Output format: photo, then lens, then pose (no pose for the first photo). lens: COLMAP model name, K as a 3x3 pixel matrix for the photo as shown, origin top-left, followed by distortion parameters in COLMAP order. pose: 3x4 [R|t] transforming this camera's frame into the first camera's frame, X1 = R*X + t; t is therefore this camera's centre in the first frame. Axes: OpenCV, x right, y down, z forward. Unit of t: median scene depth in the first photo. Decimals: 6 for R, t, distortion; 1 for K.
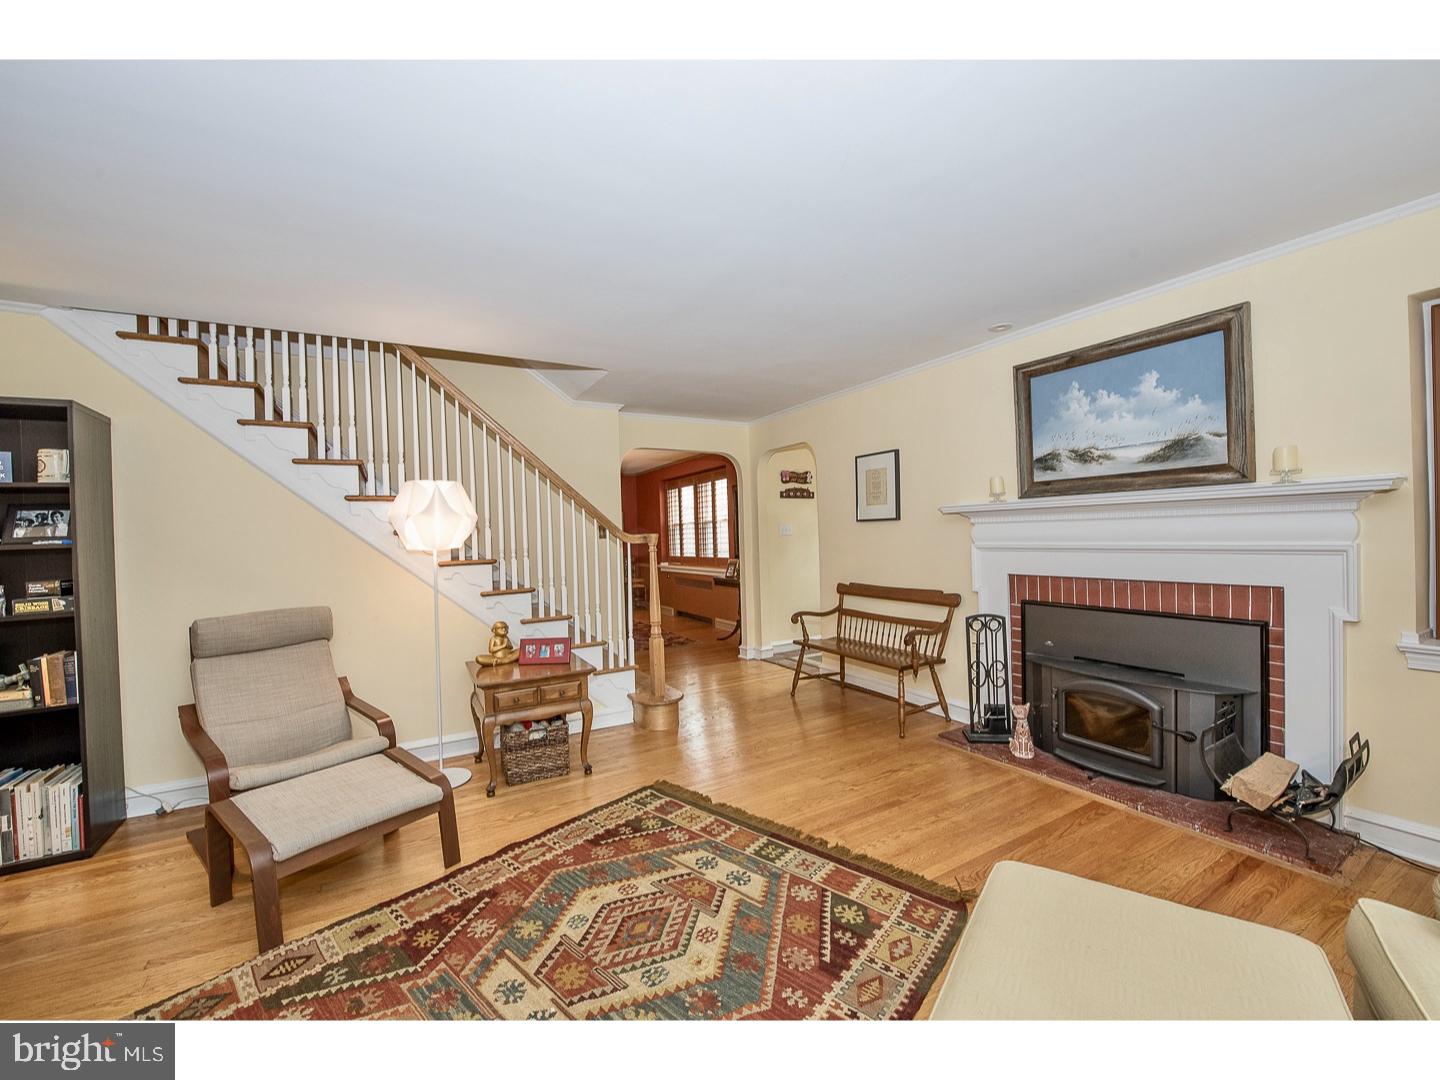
lens RADIAL K [[571.3, 0, 721.0], [0, 571.3, 544.1], [0, 0, 1]] dist [-0.020995, -0.000118]
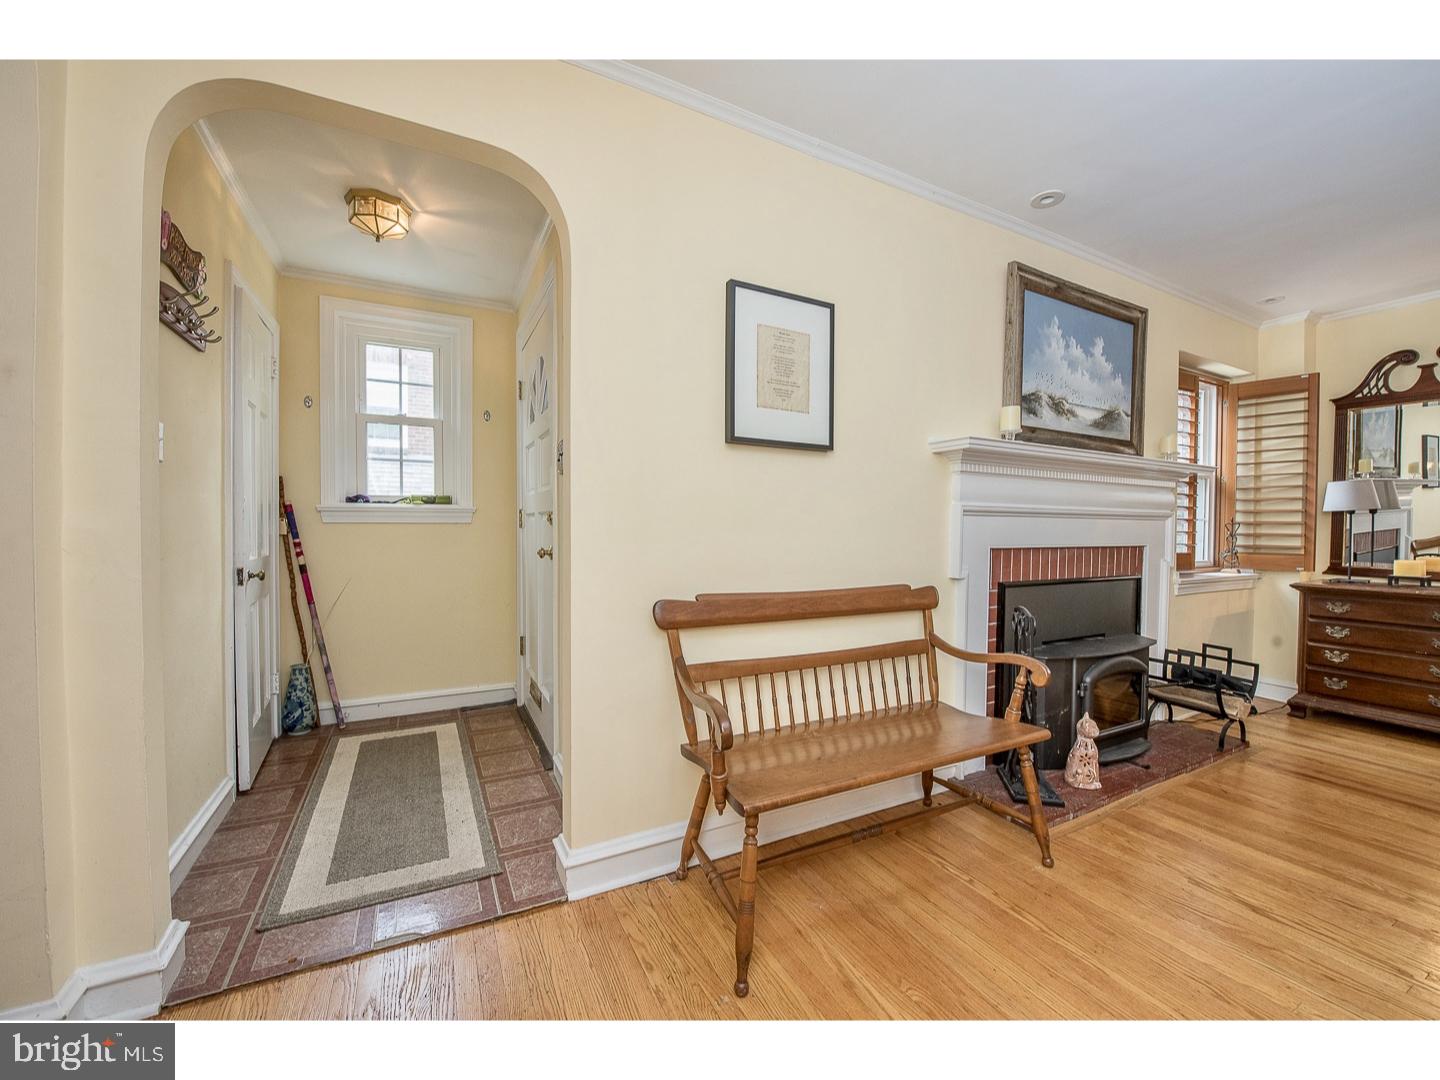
lens RADIAL K [[571.3, 0, 718.5], [0, 571.3, 541.8], [0, 0, 1]] dist [-0.020995, -0.000118]
pose [[0.051189, 0.004084, 0.998681, -0.305416], [0.008473, 0.999954, -0.004524, 0.062954], [-0.998653, 0.008693, 0.051152, 1.815524]]
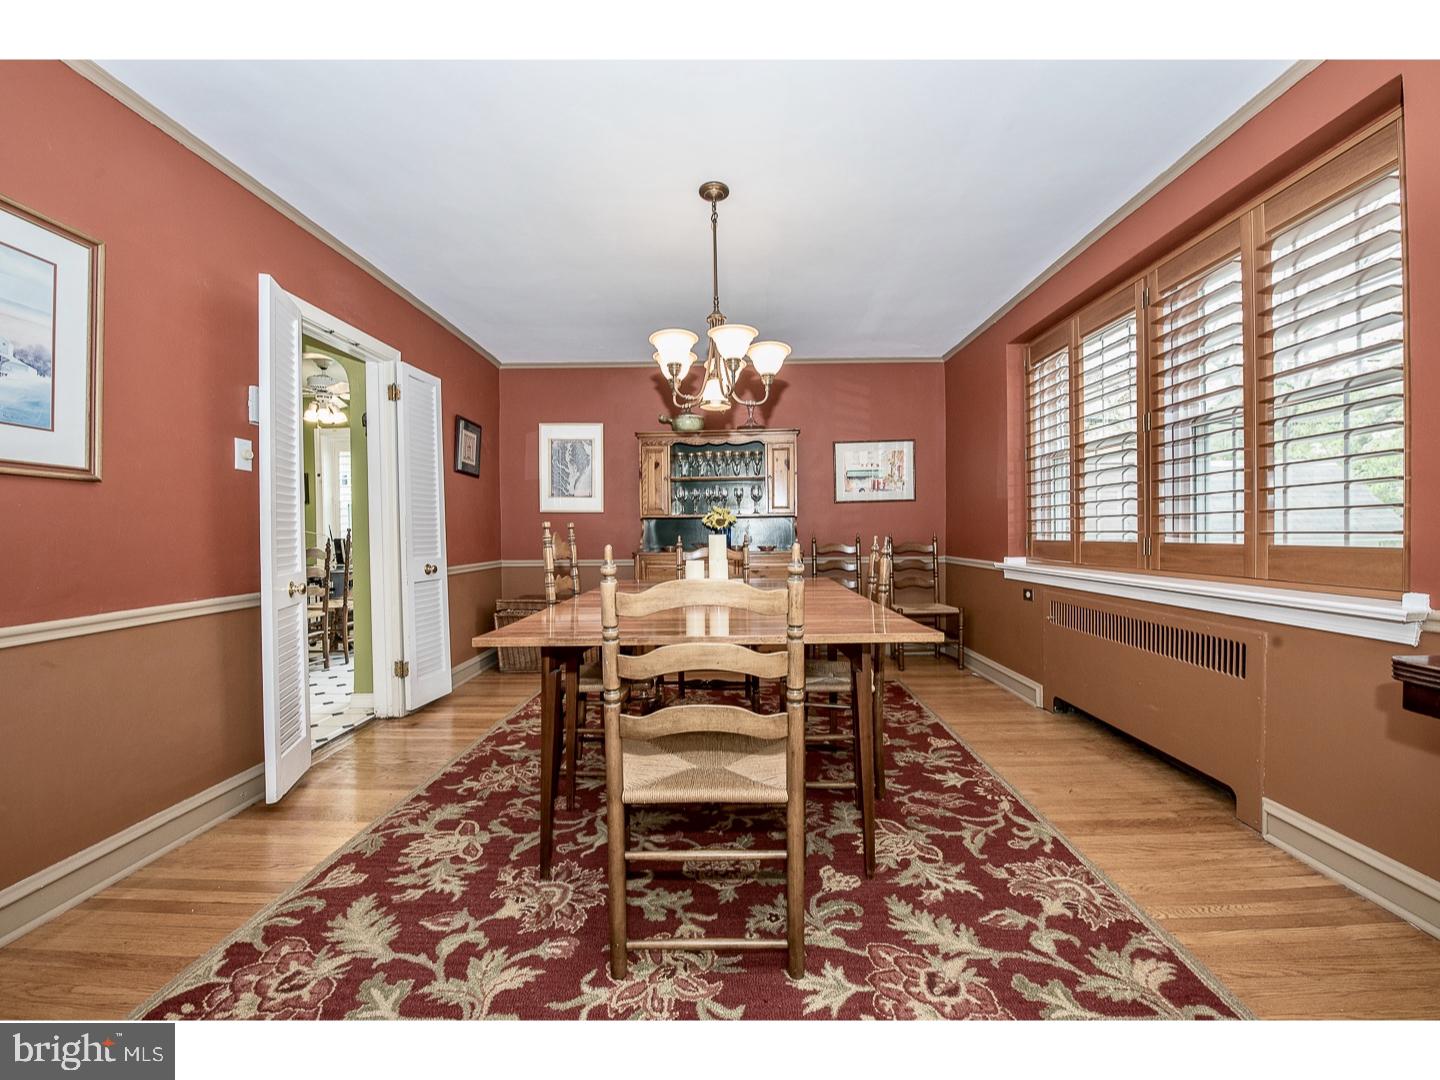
lens RADIAL K [[571.3, 0, 716.2], [0, 571.3, 542.6], [0, 0, 1]] dist [-0.020995, -0.000118]
pose [[0.854427, 0.029412, -0.518739, -0.283949], [-0.022398, 0.999553, 0.019781, 0.074419], [0.519089, -0.005283, 0.854704, 2.182836]]
